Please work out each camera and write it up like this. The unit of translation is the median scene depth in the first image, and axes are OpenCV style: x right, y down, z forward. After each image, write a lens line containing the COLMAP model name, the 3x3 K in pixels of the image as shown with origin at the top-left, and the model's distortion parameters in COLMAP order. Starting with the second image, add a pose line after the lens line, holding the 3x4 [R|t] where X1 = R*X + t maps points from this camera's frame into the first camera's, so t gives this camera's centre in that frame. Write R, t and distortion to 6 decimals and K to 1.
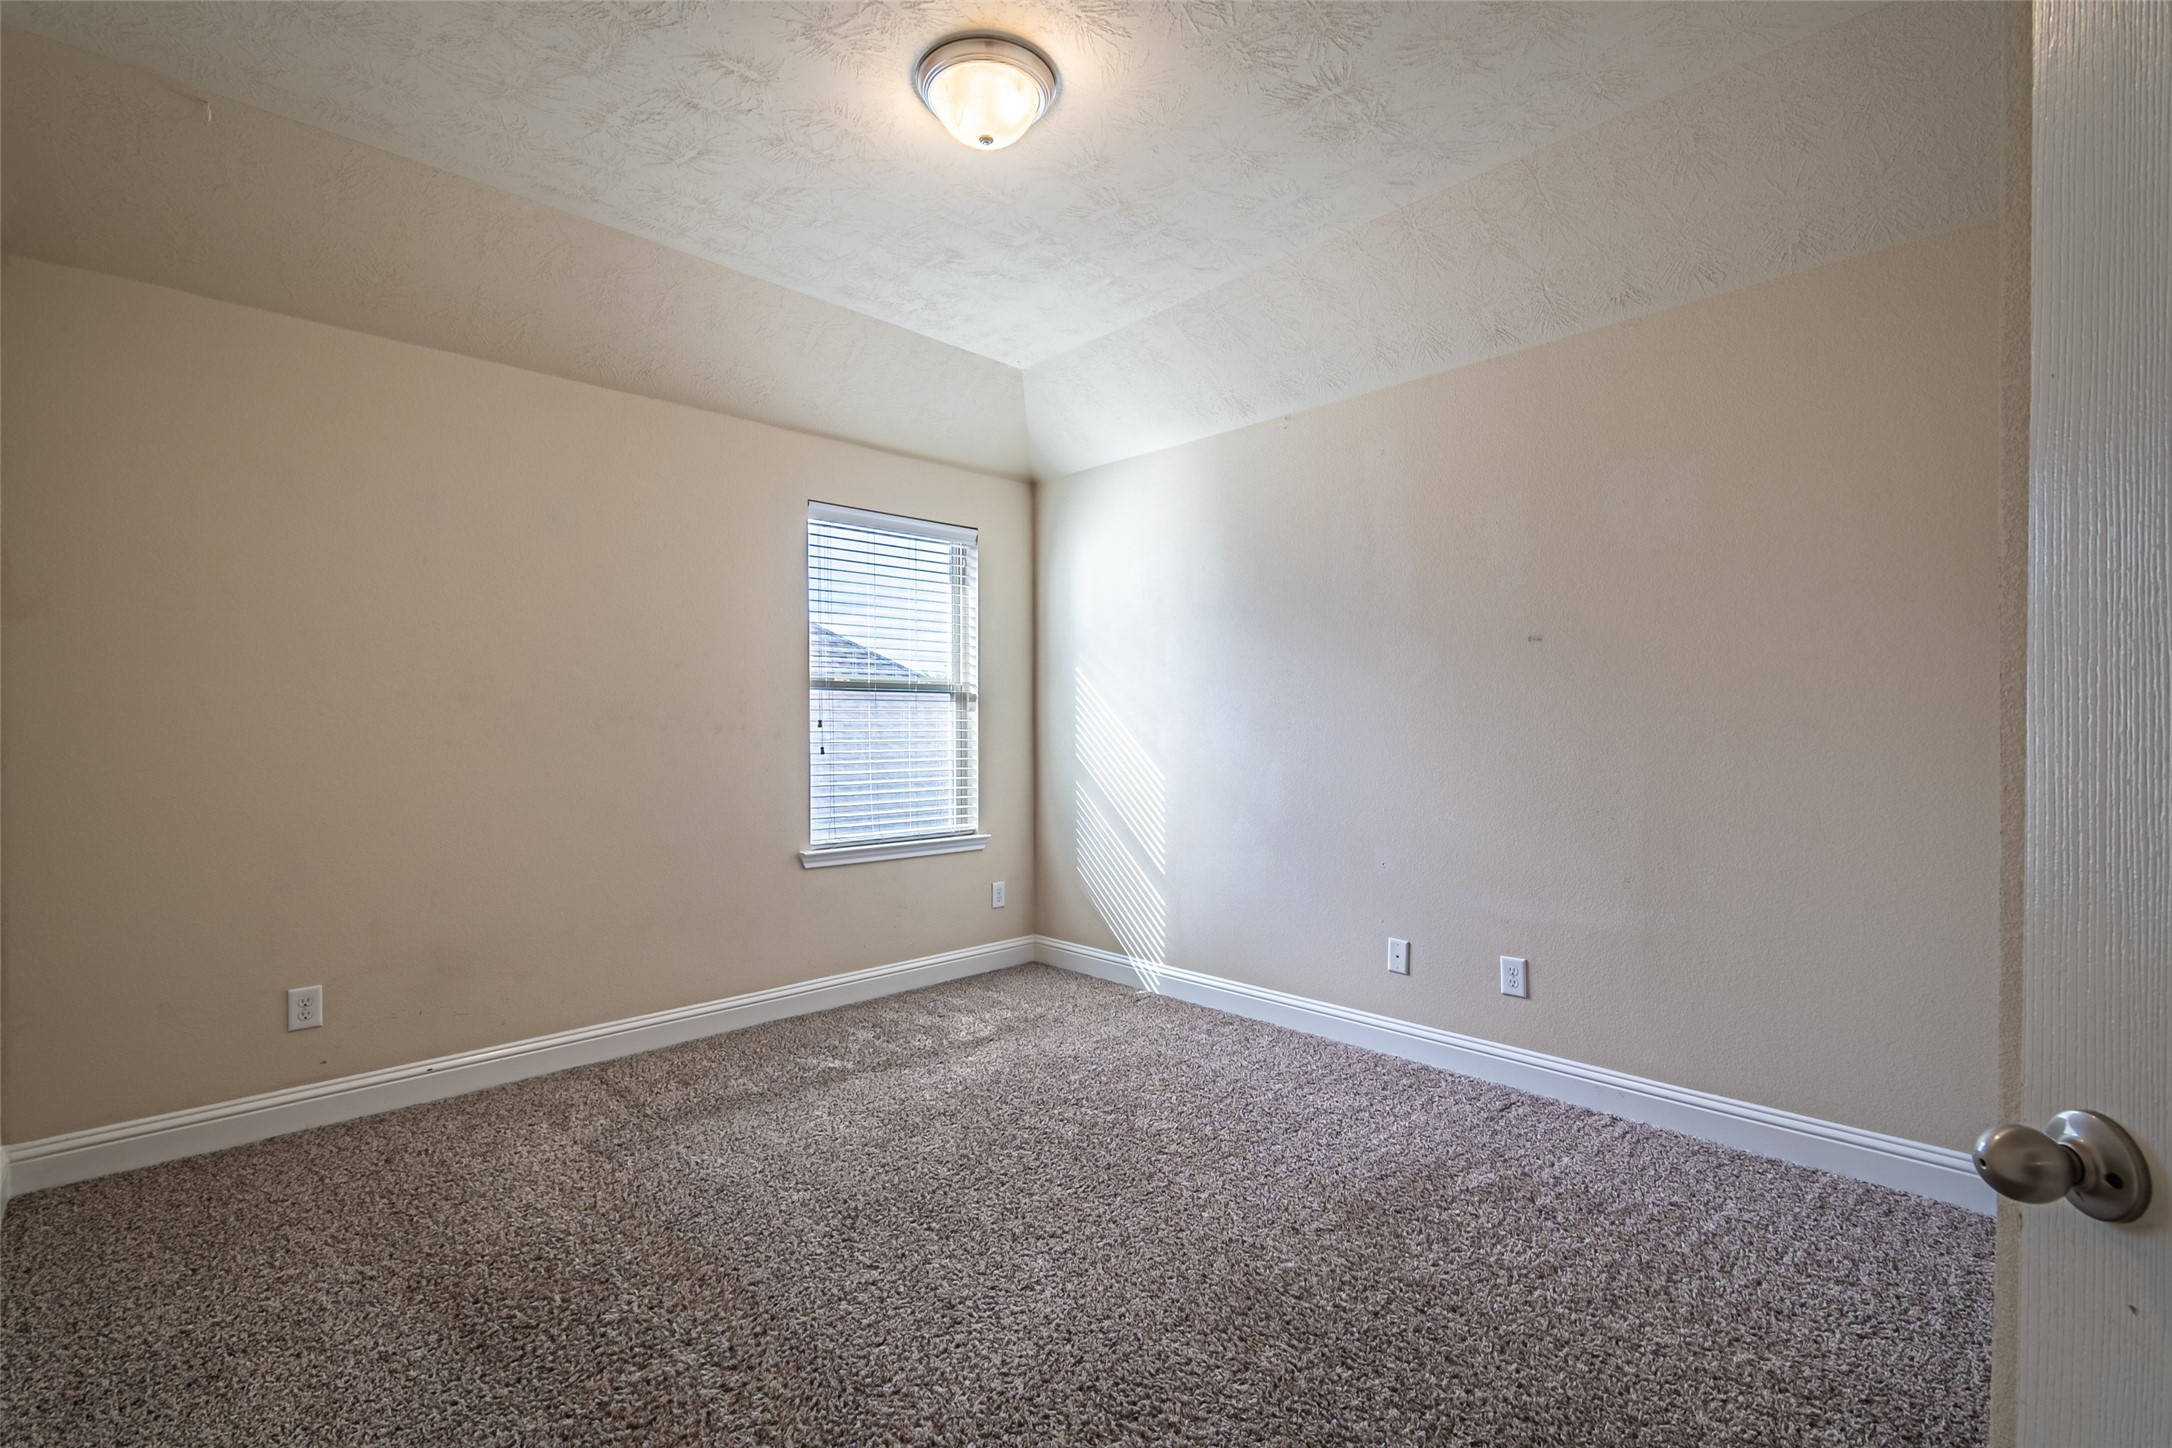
lens RADIAL K [[987.3, 0, 1053.3], [0, 987.3, 730.1], [0, 0, 1]] dist [0.023506, -0.009634]
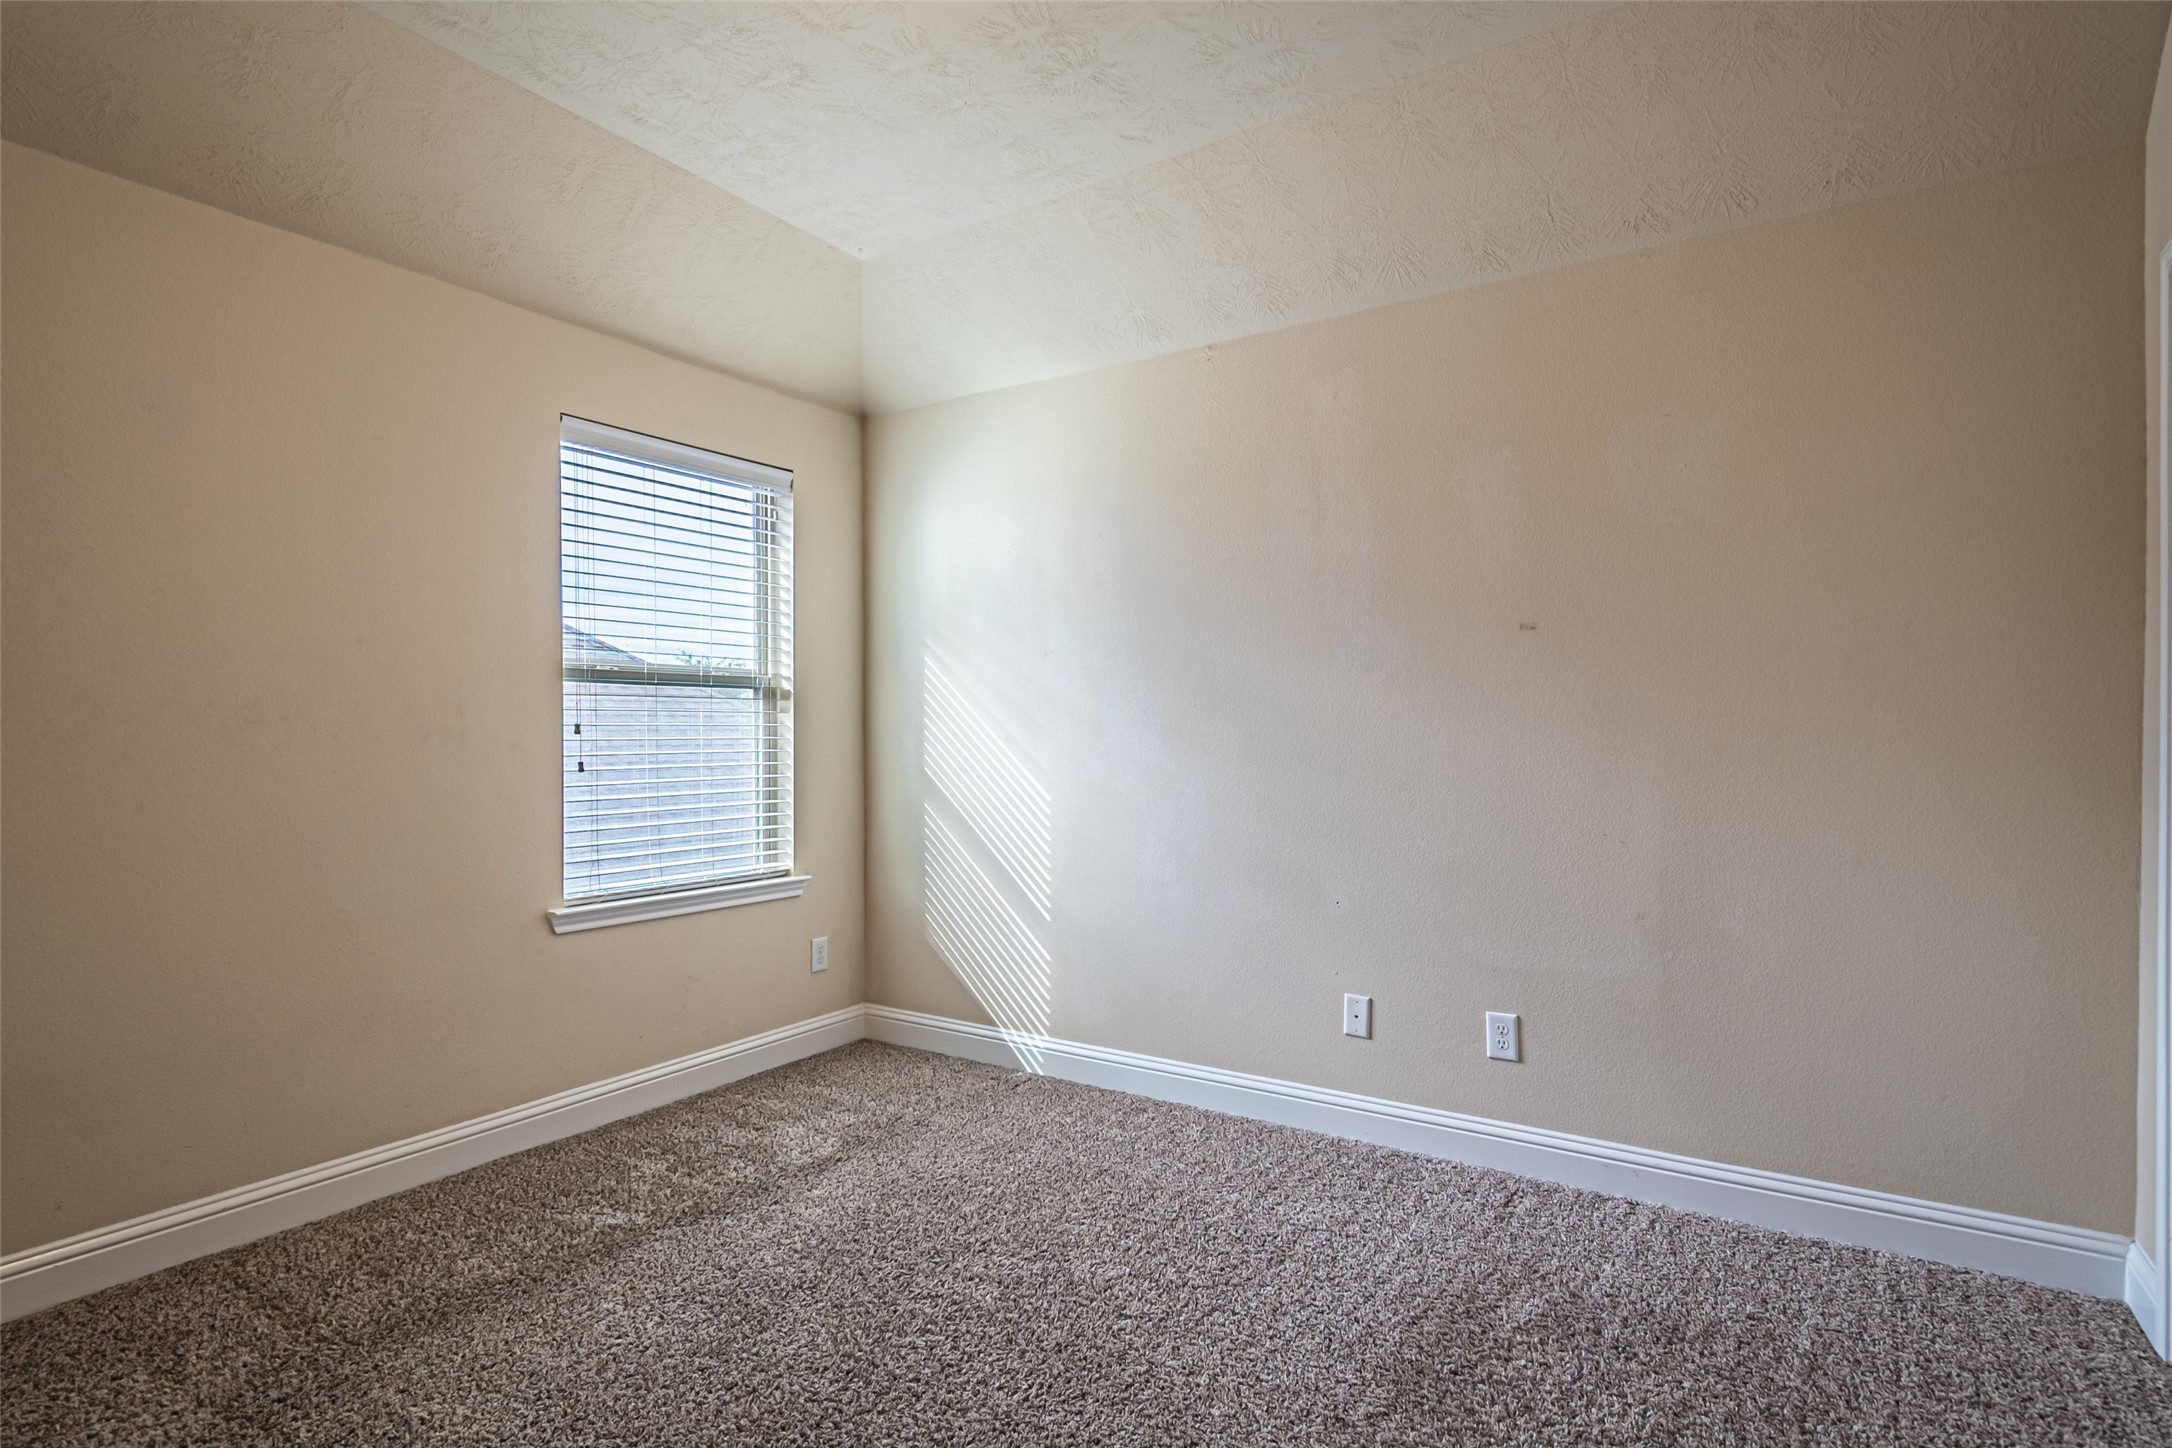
lens RADIAL K [[1146.8, 0, 1082.7], [0, 1146.8, 731.6], [0, 0, 1]] dist [0.014565, -0.008326]
pose [[0.973588, -0.000073, 0.228311, -0.092195], [0.001001, 0.999992, -0.003948, -0.001365], [-0.228309, 0.004072, 0.973580, 0.145705]]
